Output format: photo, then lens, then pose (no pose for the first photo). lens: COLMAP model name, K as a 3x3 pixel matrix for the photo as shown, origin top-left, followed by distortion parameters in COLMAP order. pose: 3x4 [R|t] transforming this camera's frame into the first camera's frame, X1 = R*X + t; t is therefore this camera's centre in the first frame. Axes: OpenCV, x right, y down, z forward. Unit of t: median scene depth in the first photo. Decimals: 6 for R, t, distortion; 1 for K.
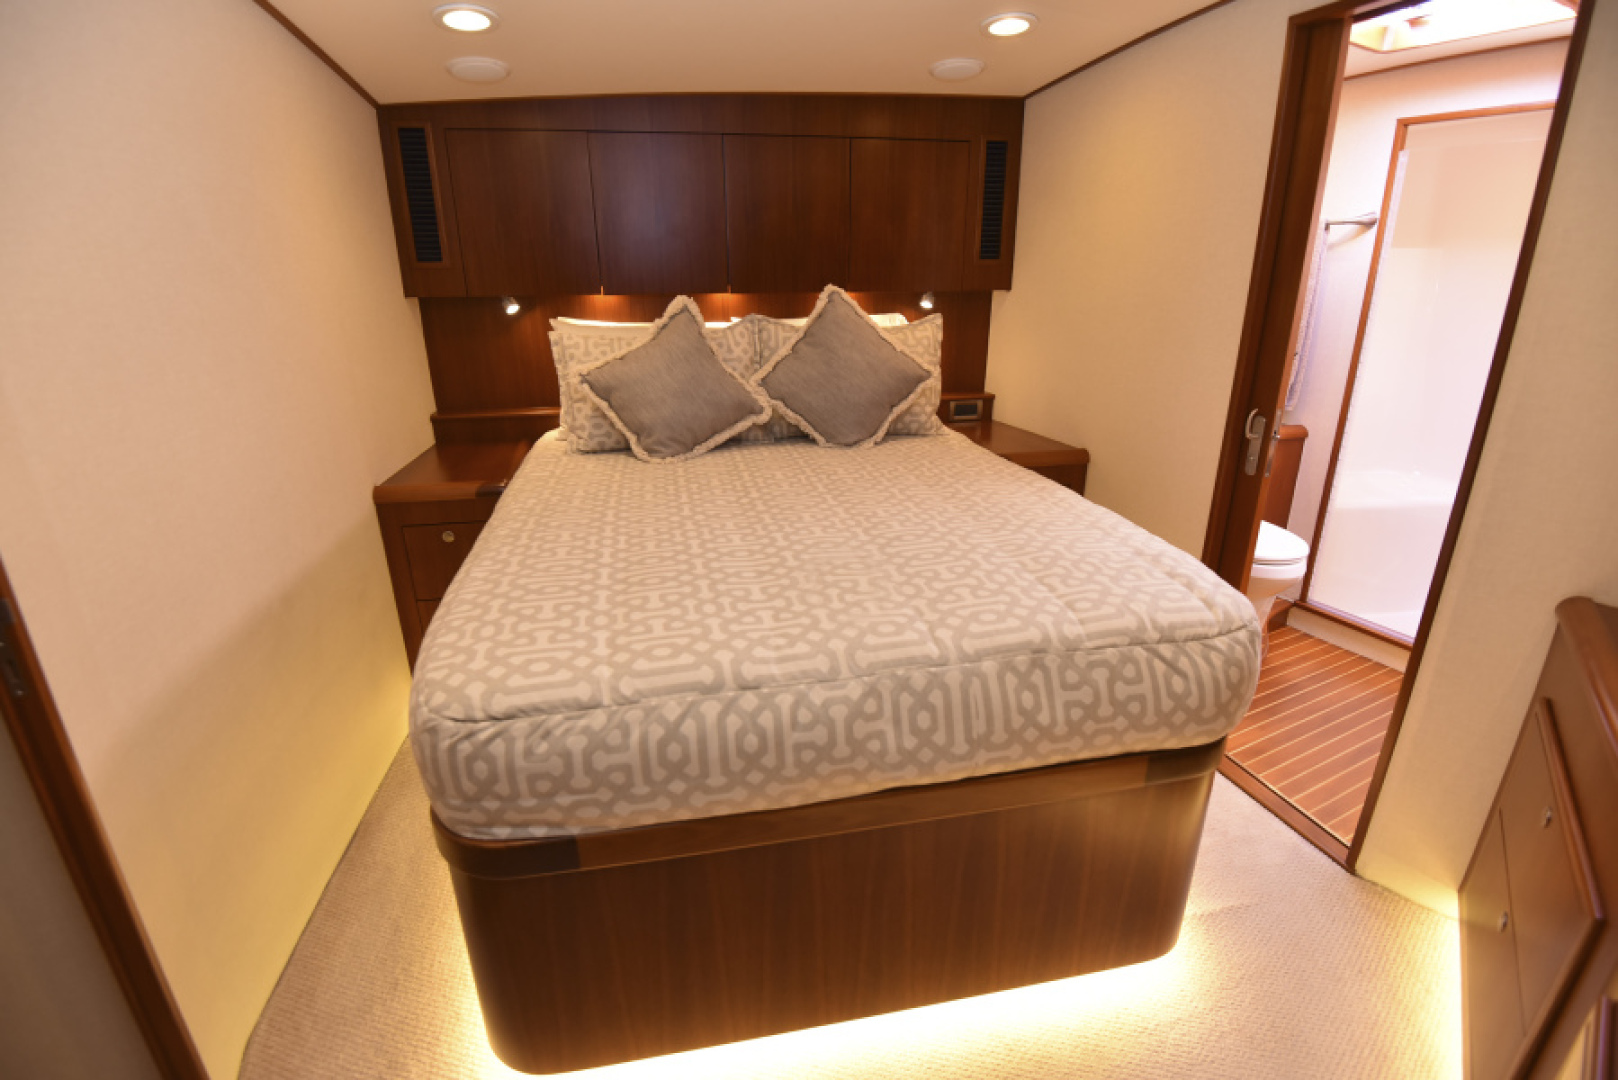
lens RADIAL K [[755.6, 0, 777.7], [0, 755.6, 509.6], [0, 0, 1]] dist [0.011364, -0.044855]
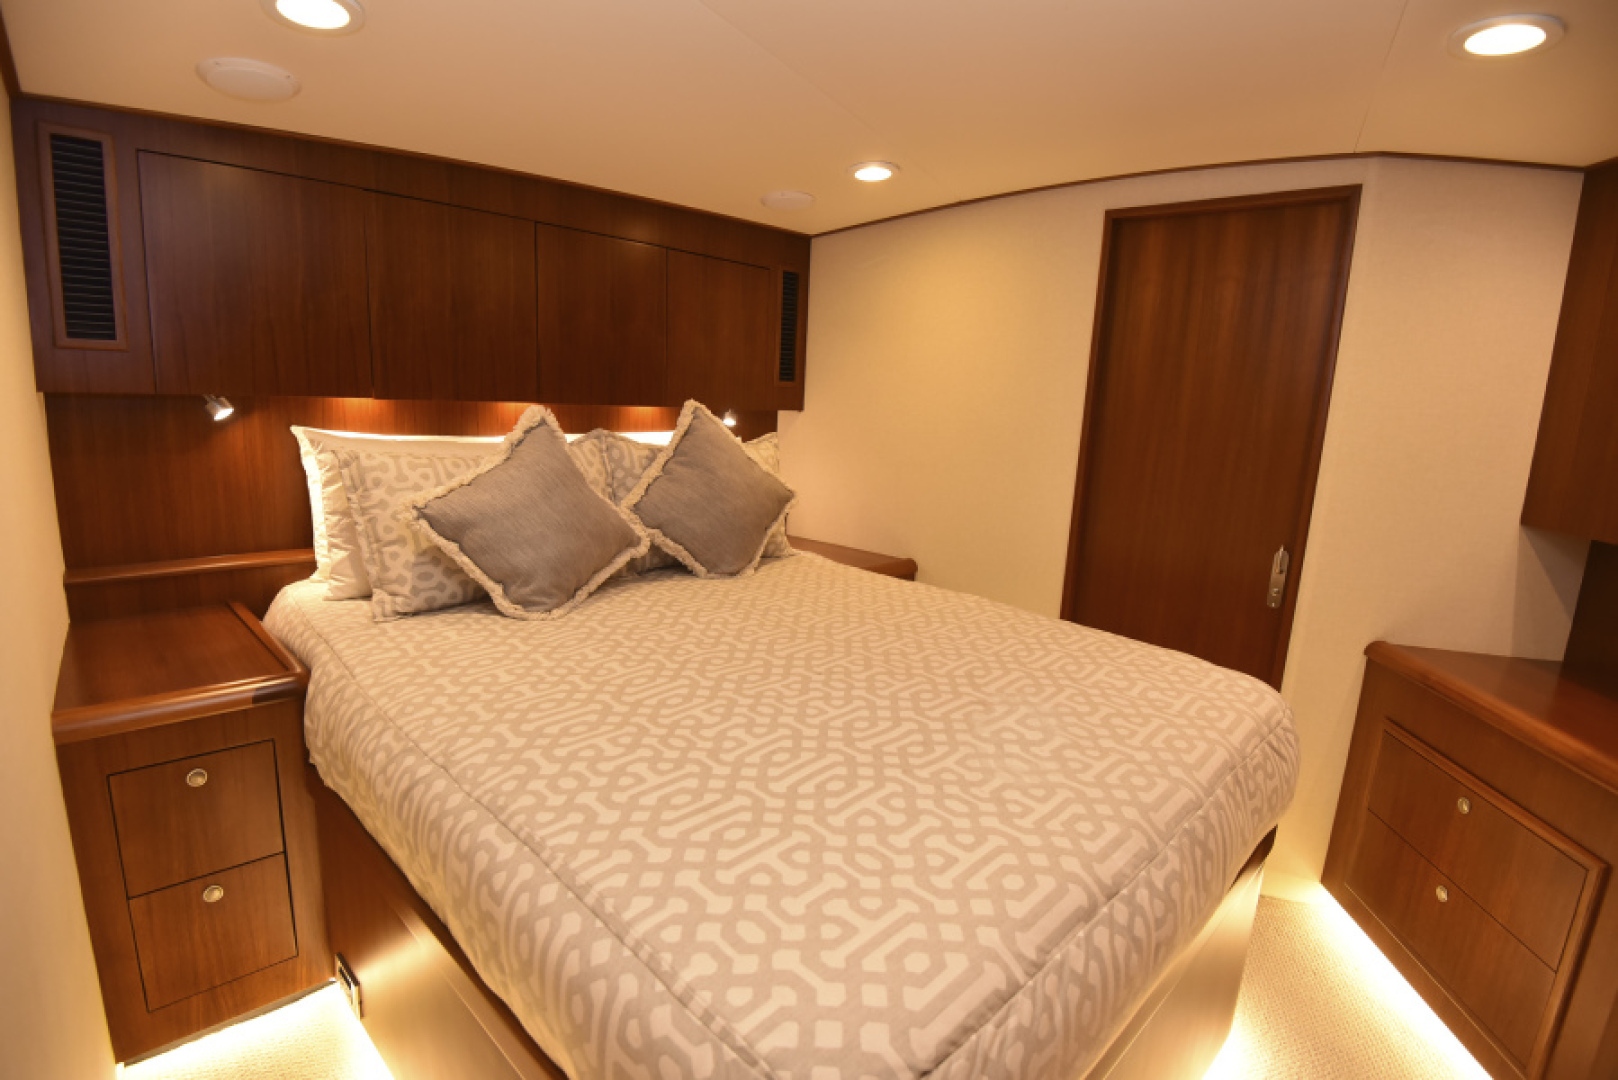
lens RADIAL K [[755.6, 0, 777.7], [0, 755.6, 509.6], [0, 0, 1]] dist [0.011364, -0.044855]
pose [[0.835656, -0.035973, 0.548074, -0.353015], [0.112499, 0.987908, -0.106686, -0.058848], [-0.537609, 0.150810, 0.829598, 0.210991]]
